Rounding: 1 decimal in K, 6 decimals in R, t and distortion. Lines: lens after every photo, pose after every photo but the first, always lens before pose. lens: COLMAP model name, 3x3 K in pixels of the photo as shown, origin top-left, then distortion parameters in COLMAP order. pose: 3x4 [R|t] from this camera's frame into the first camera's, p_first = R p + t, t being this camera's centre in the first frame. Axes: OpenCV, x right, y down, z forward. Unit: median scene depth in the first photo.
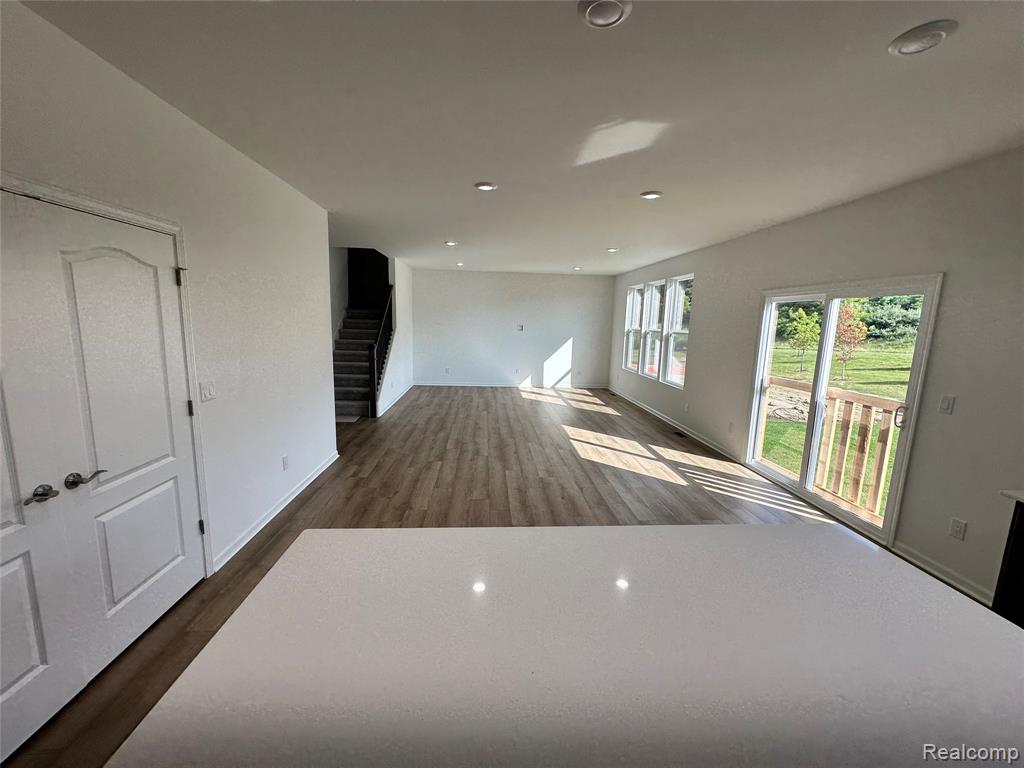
lens RADIAL K [[408.8, 0, 512.0], [0, 408.8, 384.0], [0, 0, 1]] dist [-0.002026, -0.000116]
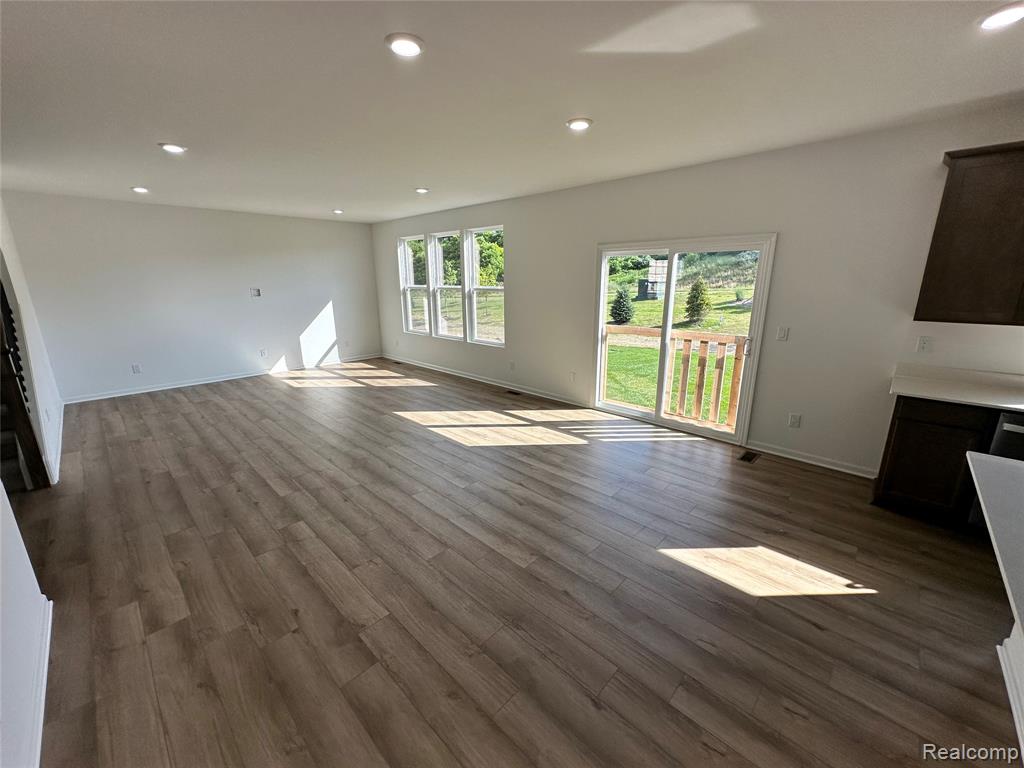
lens RADIAL K [[408.8, 0, 512.0], [0, 408.8, 384.0], [0, 0, 1]] dist [-0.002026, -0.000116]
pose [[0.736690, -0.200771, 0.645739, -0.288548], [0.130905, 0.979187, 0.155103, -0.065473], [-0.663439, -0.029732, 0.747639, 0.325759]]
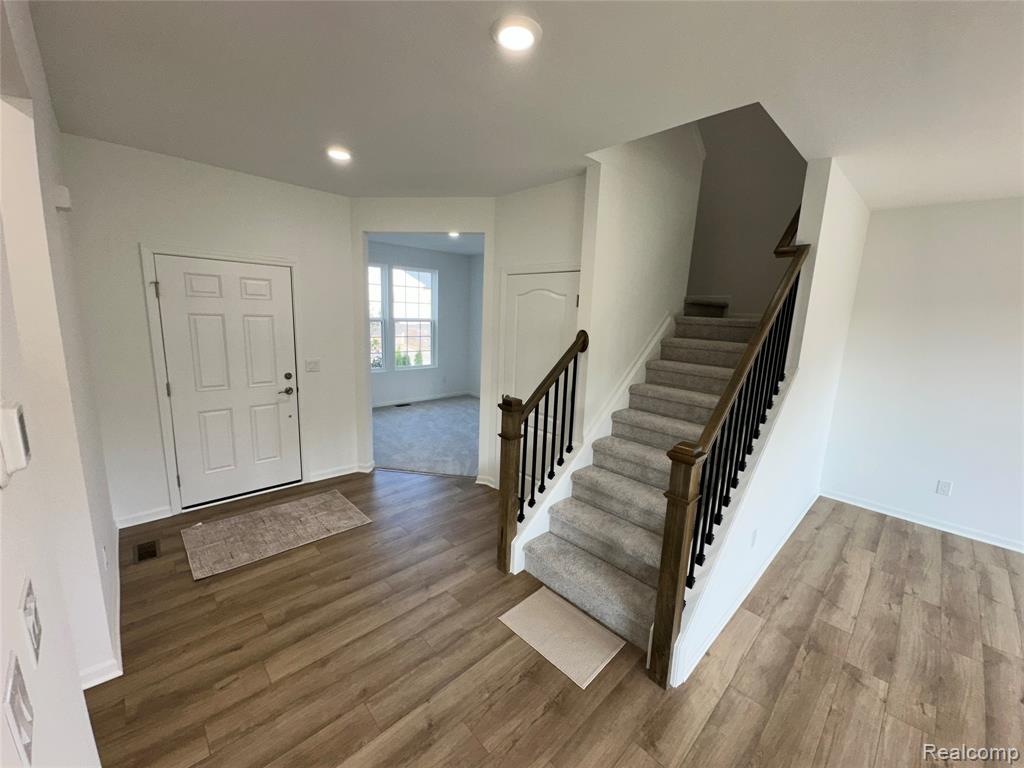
lens RADIAL K [[405.1, 0, 512.0], [0, 405.1, 384.0], [0, 0, 1]] dist [0.015293, -0.012207]
pose [[0.641172, 0.127698, -0.756698, -0.289903], [-0.136923, 0.989272, 0.050927, -0.180123], [0.755083, 0.070957, 0.651778, 0.972973]]
